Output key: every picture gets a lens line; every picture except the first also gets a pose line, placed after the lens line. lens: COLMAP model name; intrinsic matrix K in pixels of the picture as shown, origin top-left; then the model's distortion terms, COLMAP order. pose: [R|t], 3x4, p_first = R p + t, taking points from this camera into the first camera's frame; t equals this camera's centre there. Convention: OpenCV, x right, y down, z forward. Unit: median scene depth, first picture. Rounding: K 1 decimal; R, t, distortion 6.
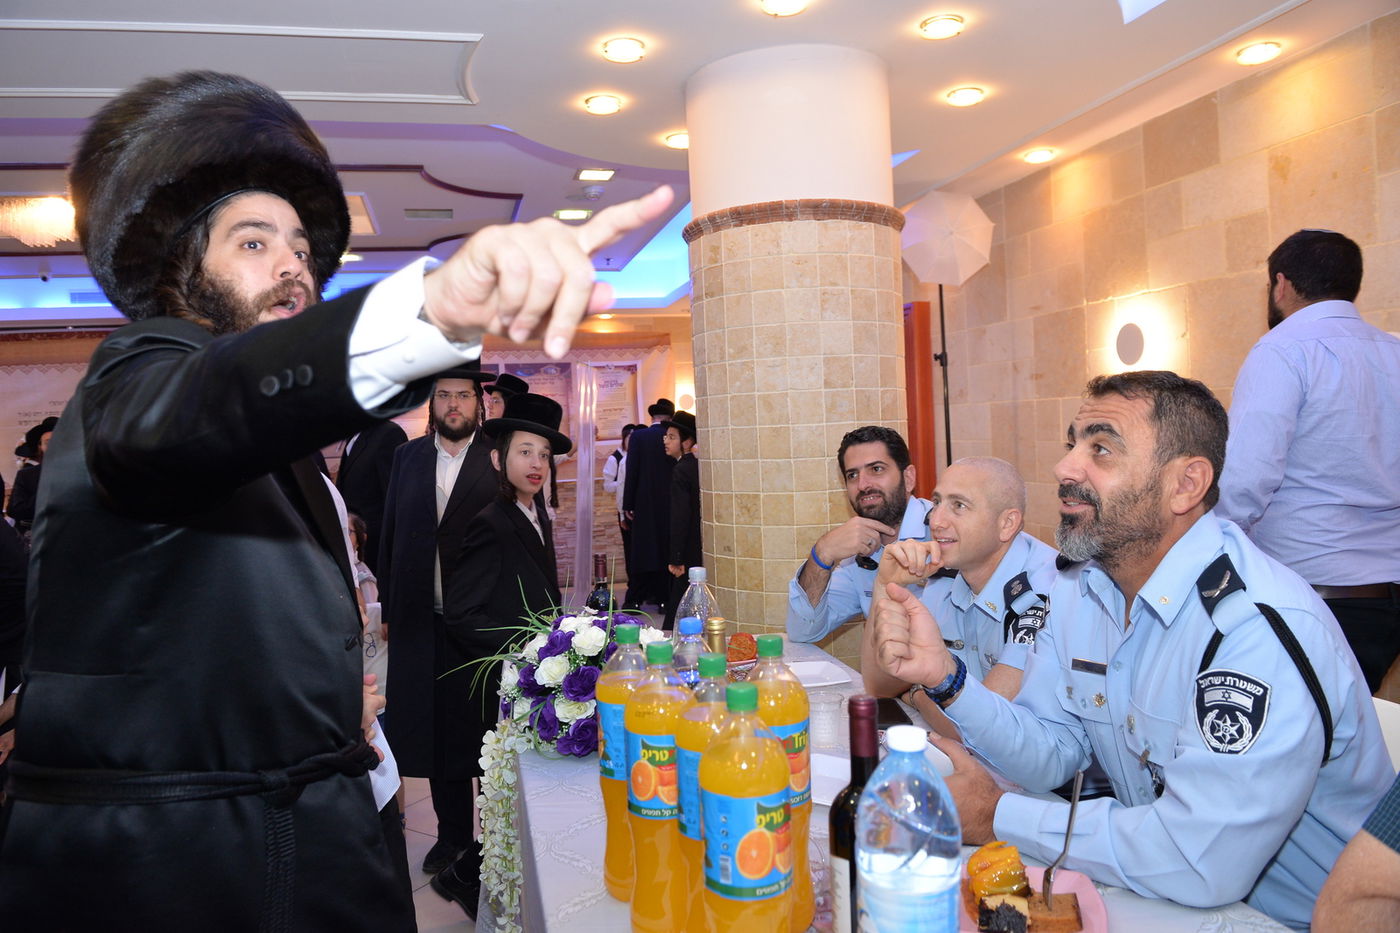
lens RADIAL K [[950.2, 0, 694.5], [0, 950.2, 462.5], [0, 0, 1]] dist [-0.056092, 0.001750]
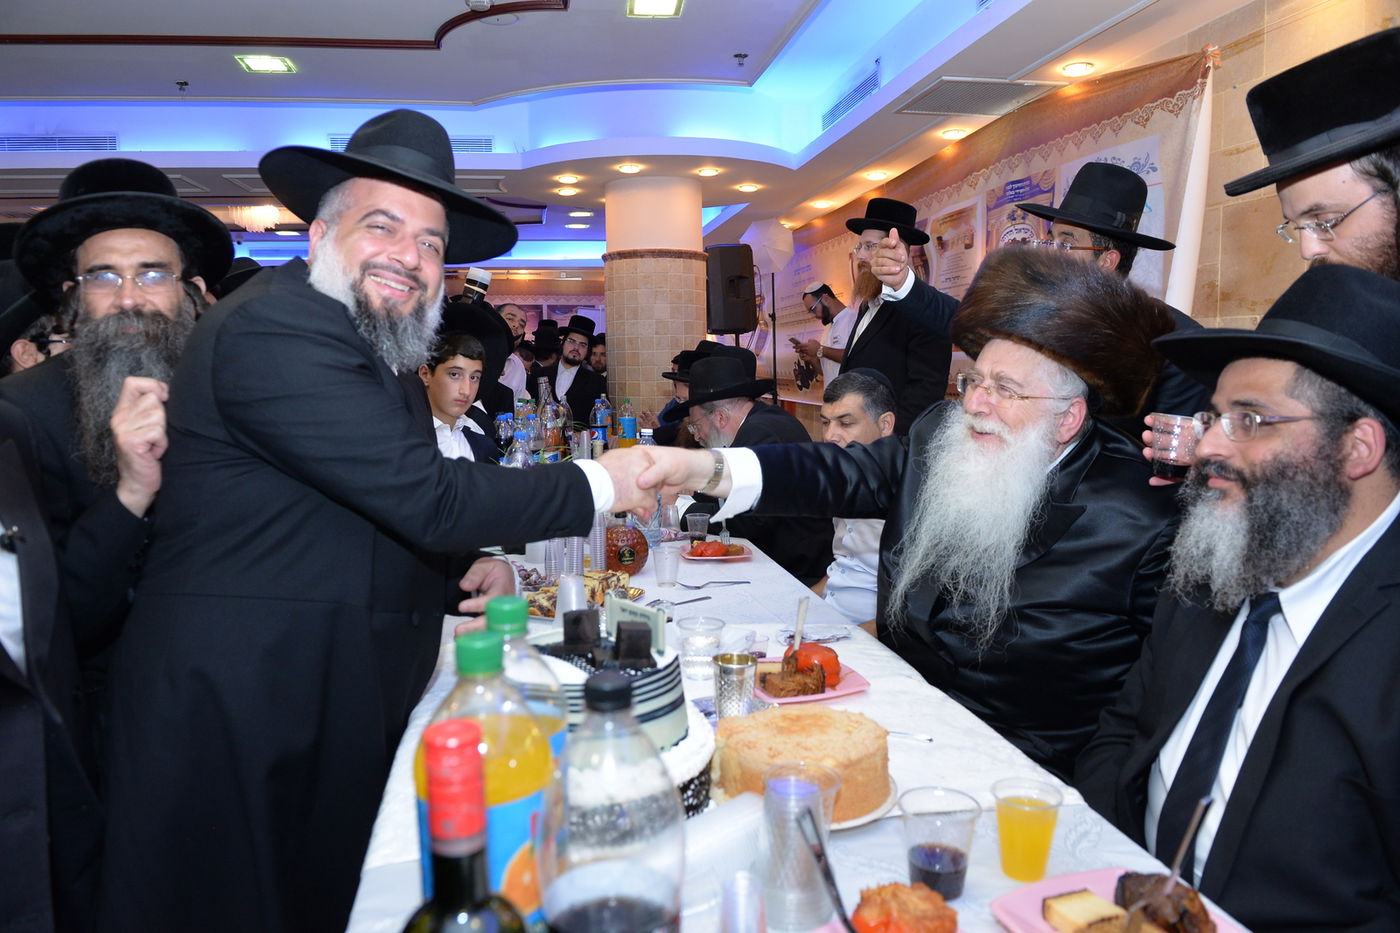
lens RADIAL K [[950.2, 0, 694.5], [0, 950.2, 462.5], [0, 0, 1]] dist [-0.056092, 0.001750]
pose [[0.996640, 0.037945, -0.072588, 0.383396], [-0.032491, 0.996662, 0.074898, 0.047200], [0.075188, -0.072287, 0.994546, -1.166207]]
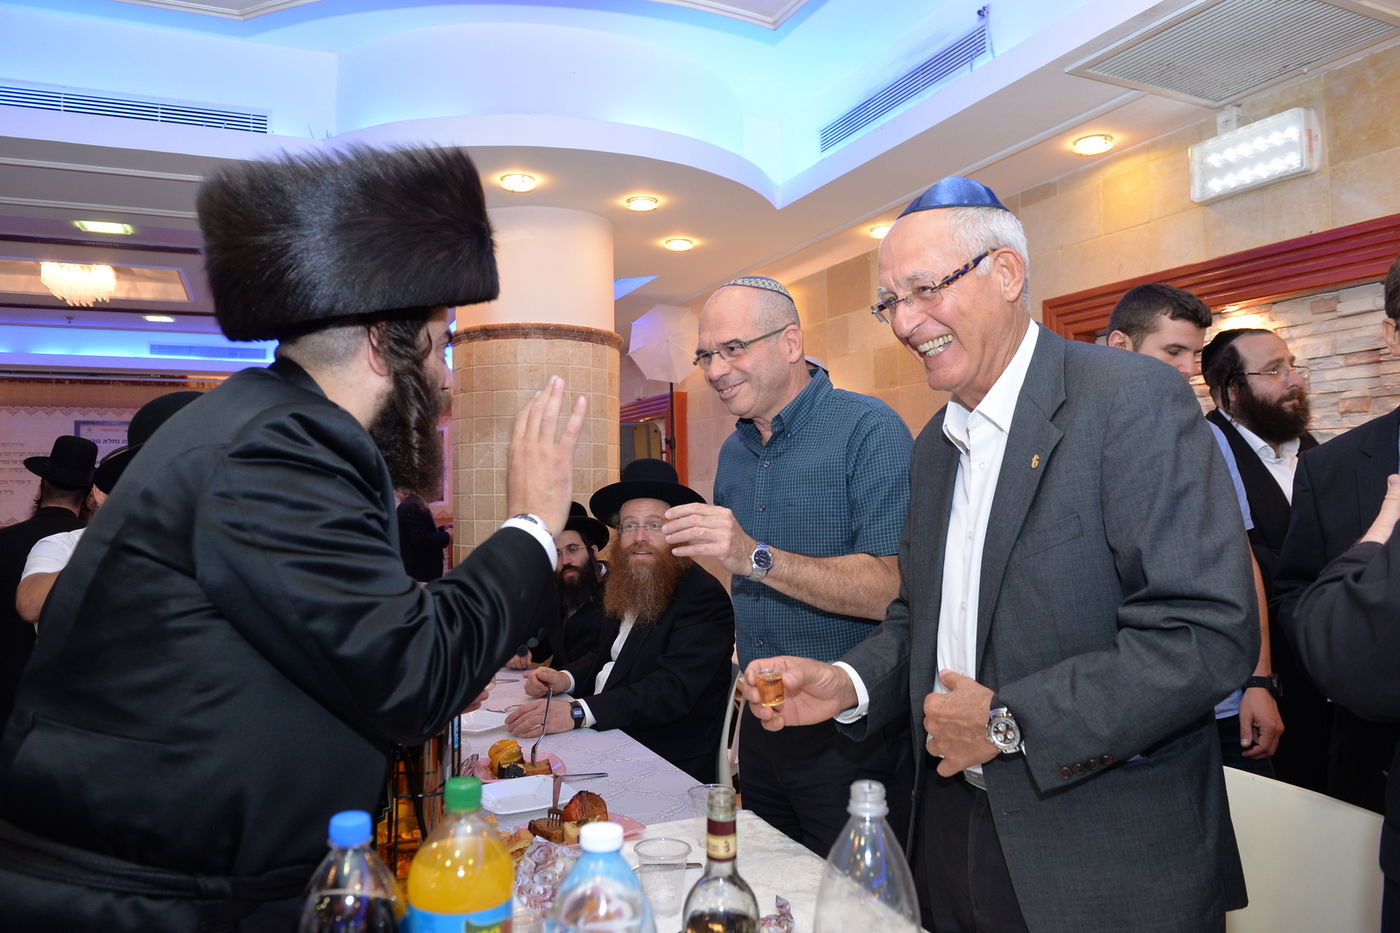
lens RADIAL K [[976.3, 0, 693.6], [0, 976.3, 463.2], [0, 0, 1]] dist [-0.054070, 0.003361]
pose [[0.985100, 0.038641, 0.167584, 0.106225], [-0.027027, 0.997107, -0.071039, 0.005816], [-0.169845, 0.065451, 0.983295, -0.338455]]
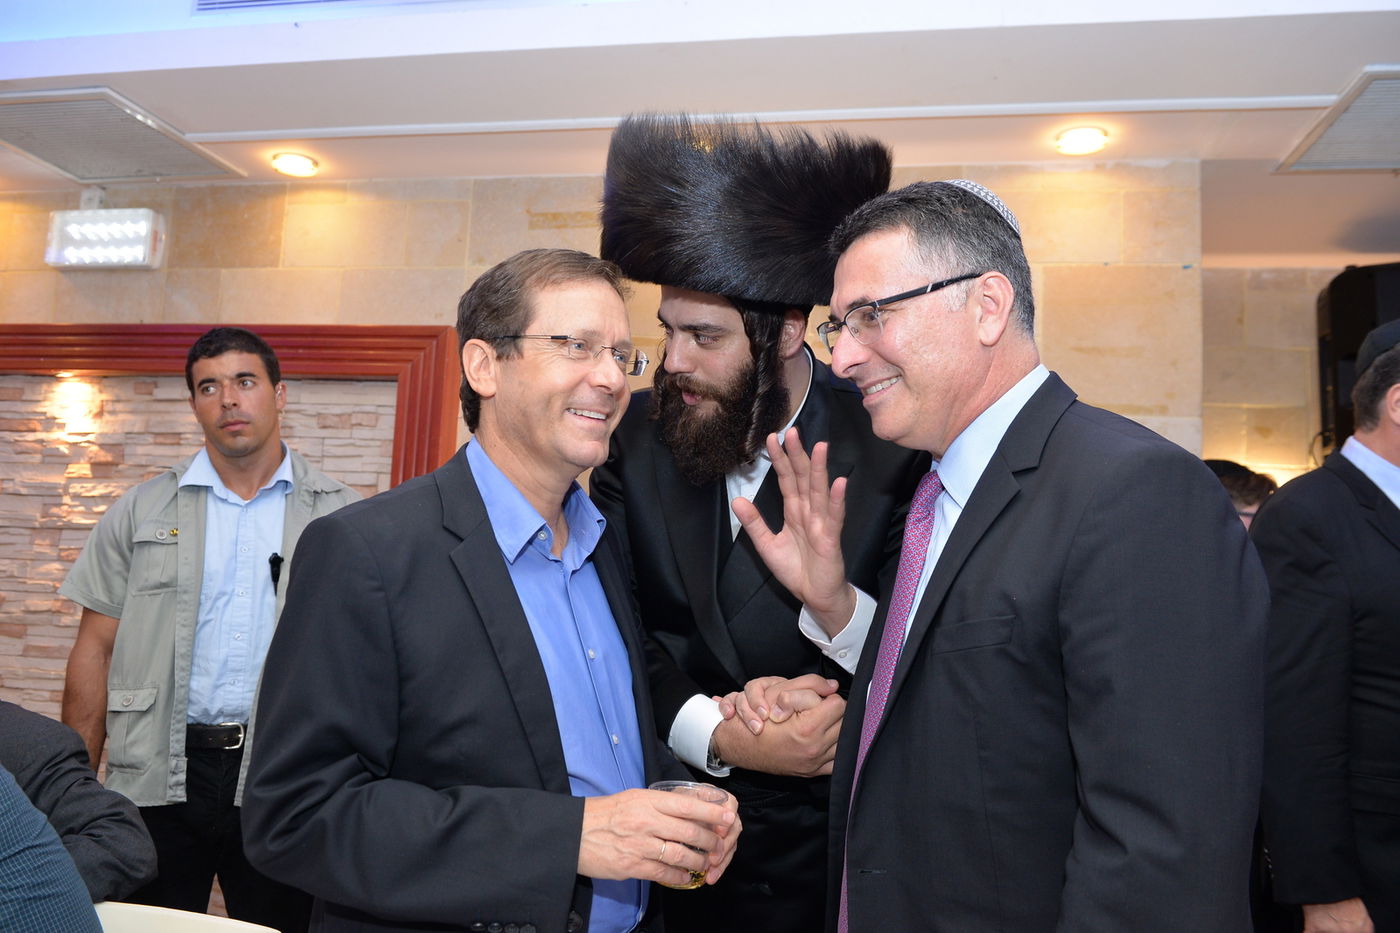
lens RADIAL K [[1079.2, 0, 693.7], [0, 1079.2, 464.4], [0, 0, 1]] dist [-0.031974, -0.005066]
pose [[0.422986, 0.156067, 0.892595, 0.084147], [-0.036738, 0.987200, -0.155198, 0.012257], [-0.905391, 0.032854, 0.423305, -0.563482]]
